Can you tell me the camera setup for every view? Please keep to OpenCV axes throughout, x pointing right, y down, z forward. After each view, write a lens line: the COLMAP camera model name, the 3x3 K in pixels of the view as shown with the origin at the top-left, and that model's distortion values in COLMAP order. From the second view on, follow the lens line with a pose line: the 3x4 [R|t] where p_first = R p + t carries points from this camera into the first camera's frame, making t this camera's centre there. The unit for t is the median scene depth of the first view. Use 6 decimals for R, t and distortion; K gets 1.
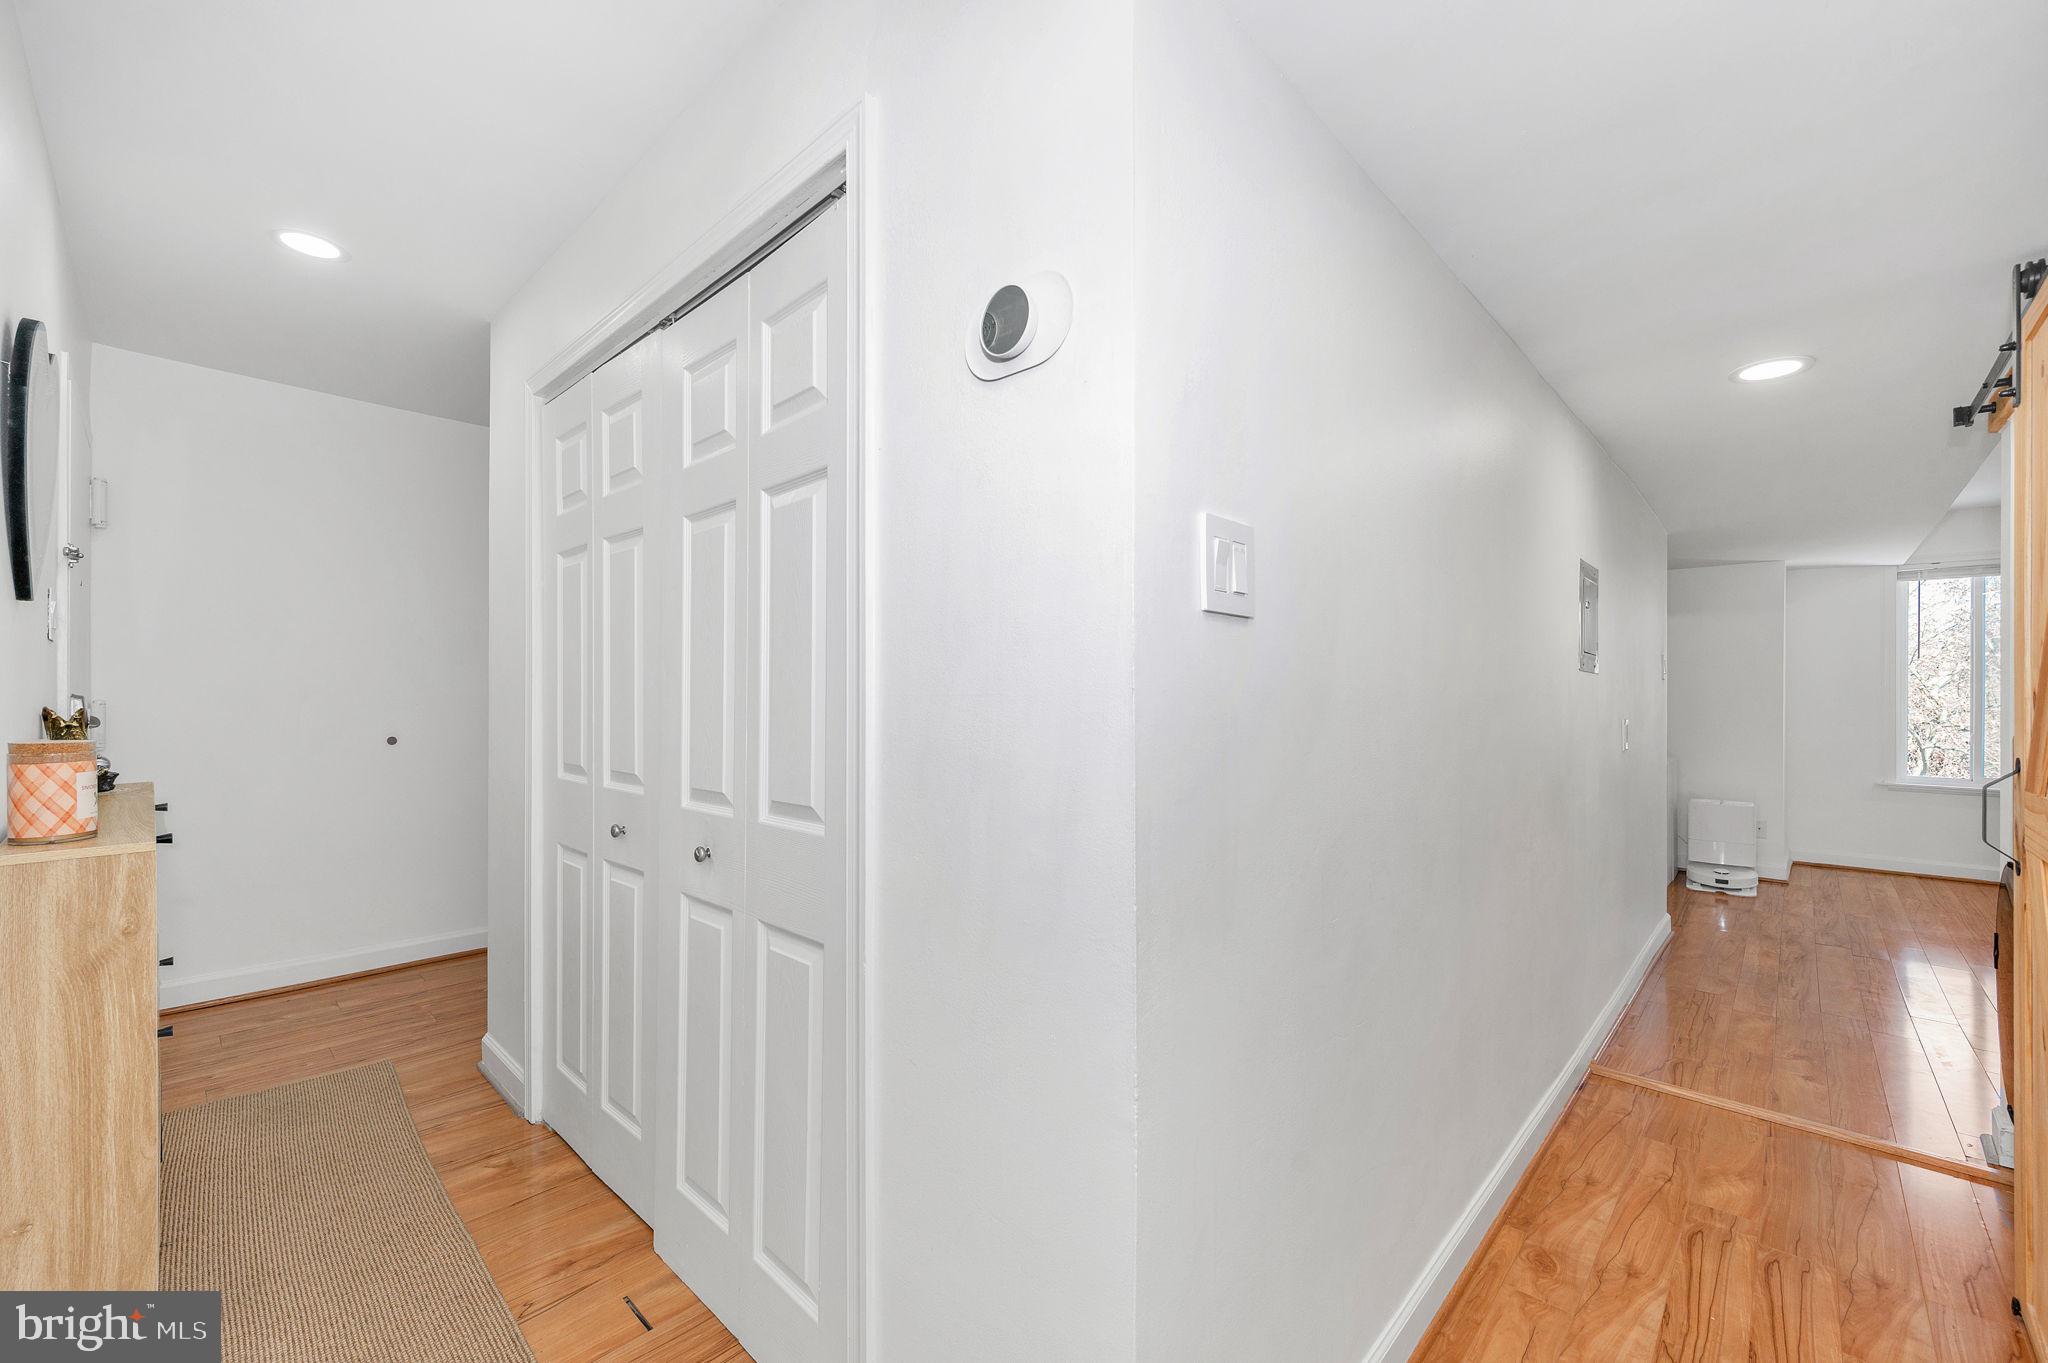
lens RADIAL K [[835.6, 0, 1021.3], [0, 835.6, 687.2], [0, 0, 1]] dist [-0.000495, 0.000197]
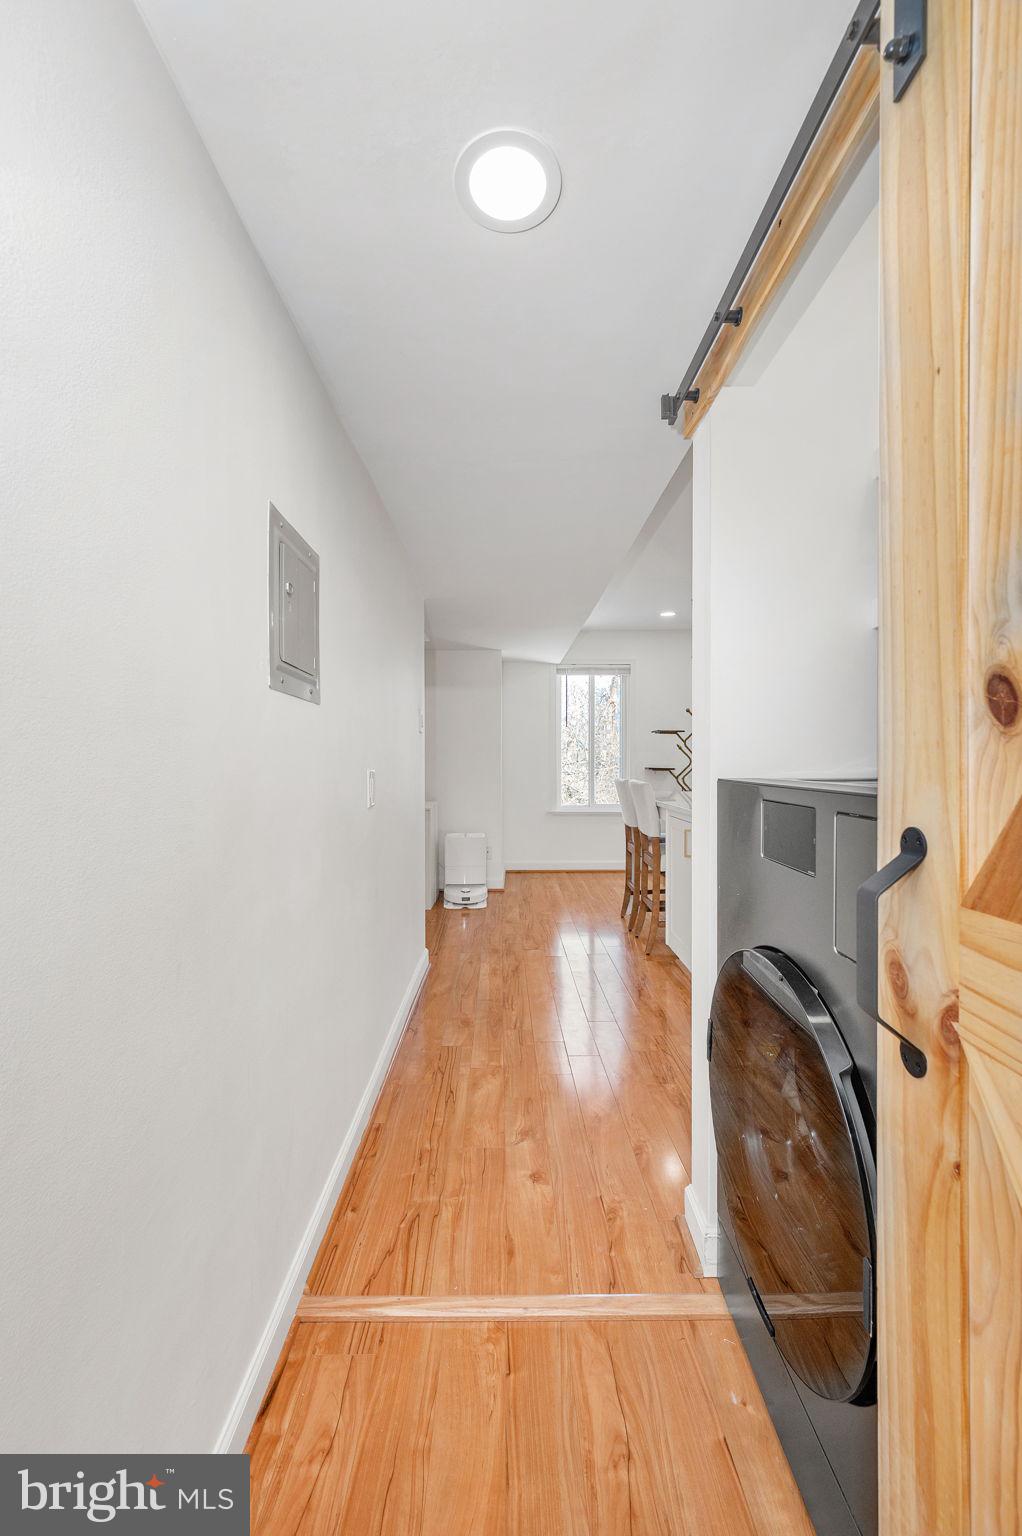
lens RADIAL K [[626.7, 0, 511.4], [0, 626.7, 759.9], [0, 0, 1]] dist [-0.000495, 0.000197]
pose [[0.721315, -0.010557, 0.692527, 0.259440], [0.003664, 0.999928, 0.011428, 0.014212], [-0.692598, -0.005706, 0.721302, 0.298920]]
